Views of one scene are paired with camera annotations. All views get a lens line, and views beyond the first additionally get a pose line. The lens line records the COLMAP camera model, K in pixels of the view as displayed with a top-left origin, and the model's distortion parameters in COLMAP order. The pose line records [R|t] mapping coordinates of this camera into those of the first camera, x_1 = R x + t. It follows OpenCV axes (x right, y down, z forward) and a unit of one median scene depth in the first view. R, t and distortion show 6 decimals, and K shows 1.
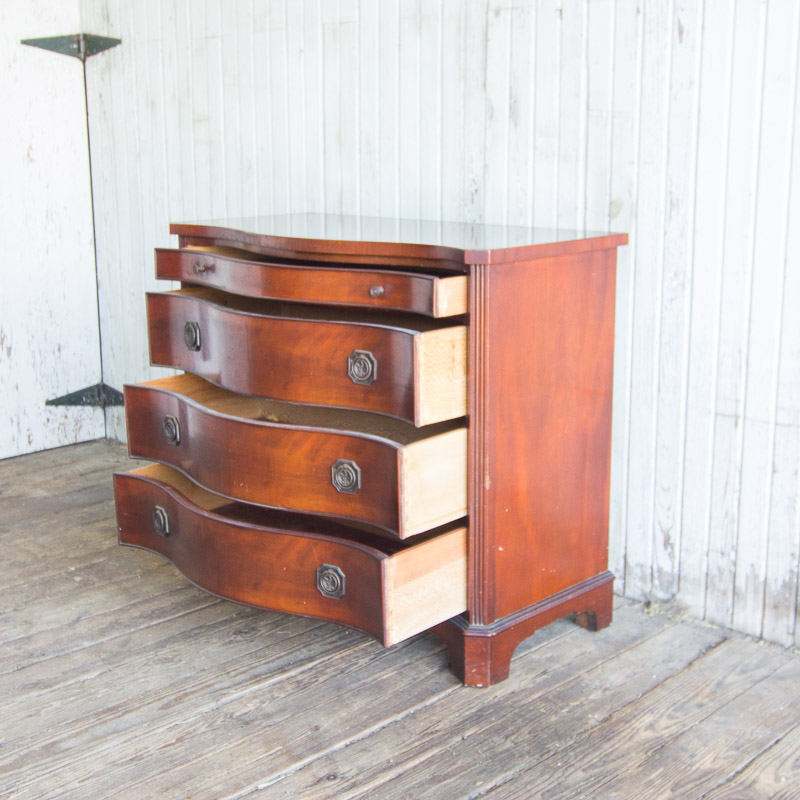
lens RADIAL K [[1245.4, 0, 405.4], [0, 1245.4, 403.5], [0, 0, 1]] dist [-0.002948, 0.000000]
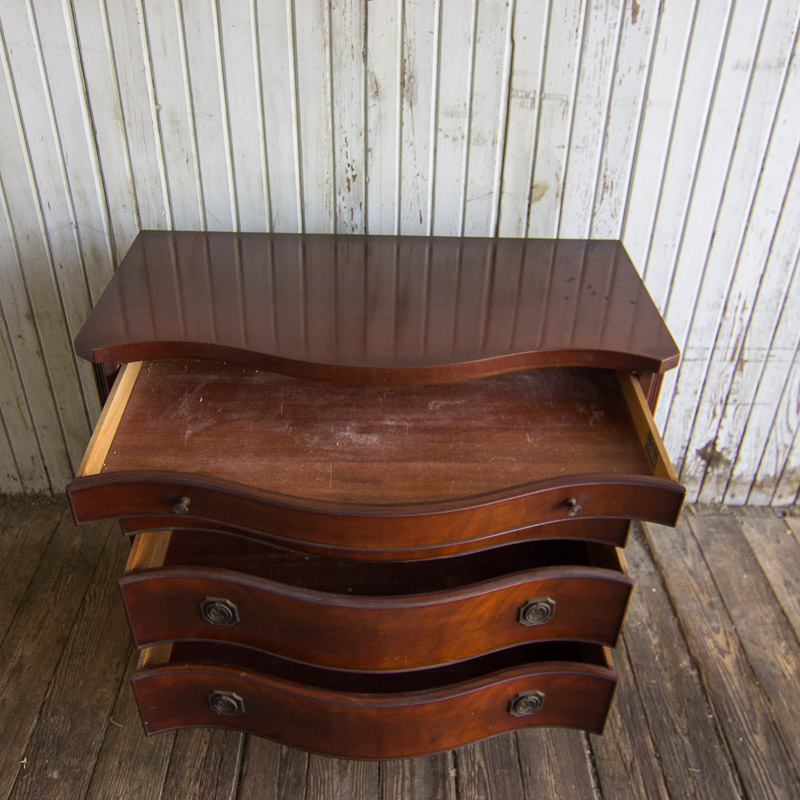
lens RADIAL K [[846.7, 0, 408.3], [0, 846.7, 401.6], [0, 0, 1]] dist [-0.007591, 0.000000]
pose [[0.710852, -0.378436, 0.592854, -0.380230], [0.121785, 0.896405, 0.426177, -0.319230], [-0.692718, -0.230748, 0.683298, 0.600766]]
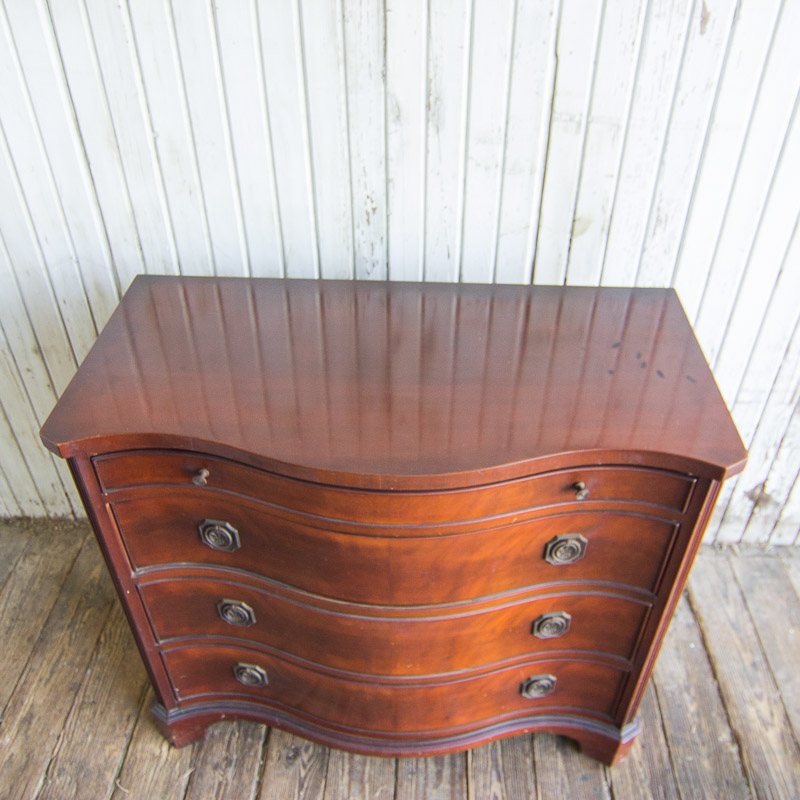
lens RADIAL K [[771.6, 0, 404.5], [0, 771.6, 407.3], [0, 0, 1]] dist [-0.011994, 0.000000]
pose [[0.751634, -0.411485, 0.515487, -0.266800], [0.137188, 0.861976, 0.488033, -0.341982], [-0.645156, -0.296103, 0.704342, 0.690852]]
